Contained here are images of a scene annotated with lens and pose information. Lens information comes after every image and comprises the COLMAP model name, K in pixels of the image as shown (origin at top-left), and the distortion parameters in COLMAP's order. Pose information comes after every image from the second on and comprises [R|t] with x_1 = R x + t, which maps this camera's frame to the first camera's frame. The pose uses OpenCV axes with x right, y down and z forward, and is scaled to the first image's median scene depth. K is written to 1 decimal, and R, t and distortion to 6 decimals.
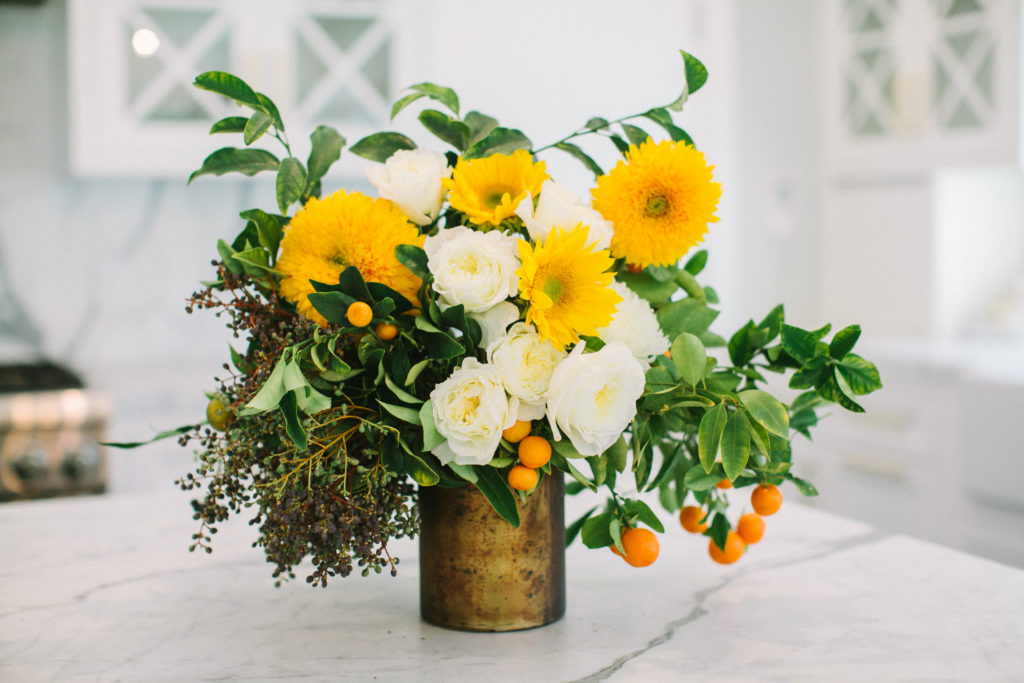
lens RADIAL K [[1446.0, 0, 515.8], [0, 1446.0, 298.2], [0, 0, 1]] dist [-0.102989, -0.687455]
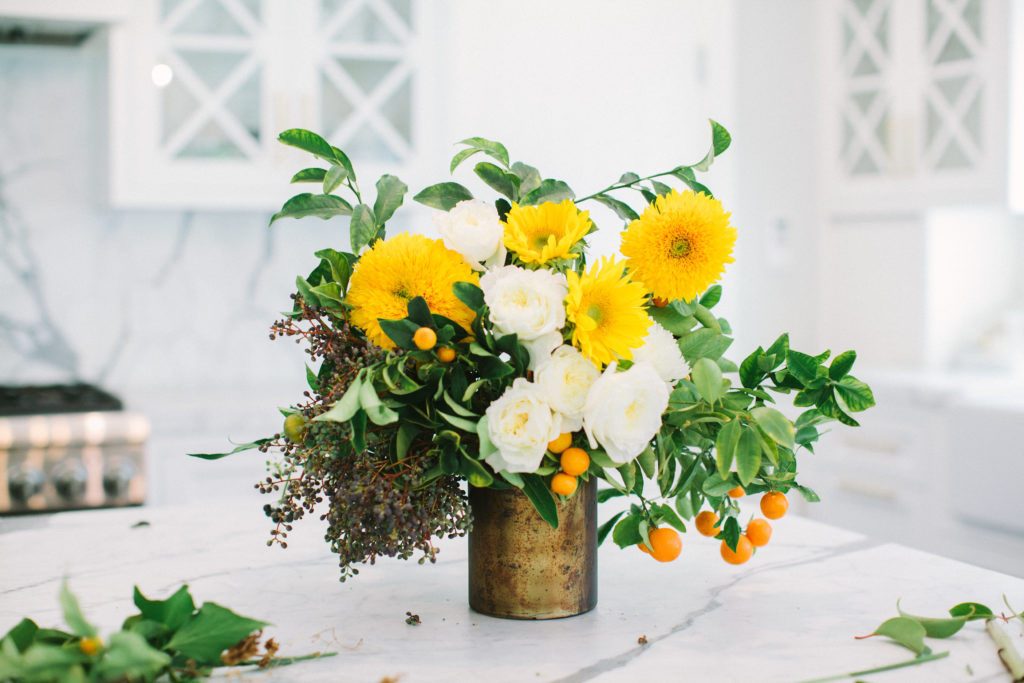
lens RADIAL K [[1420.9, 0, 511.6], [0, 1420.9, 289.6], [0, 0, 1]] dist [-0.201866, 0.025425]
pose [[0.999975, 0.006044, -0.003659, -0.031992], [-0.006139, 0.999629, -0.026529, -0.000311], [0.003497, 0.026550, 0.999641, -0.126292]]
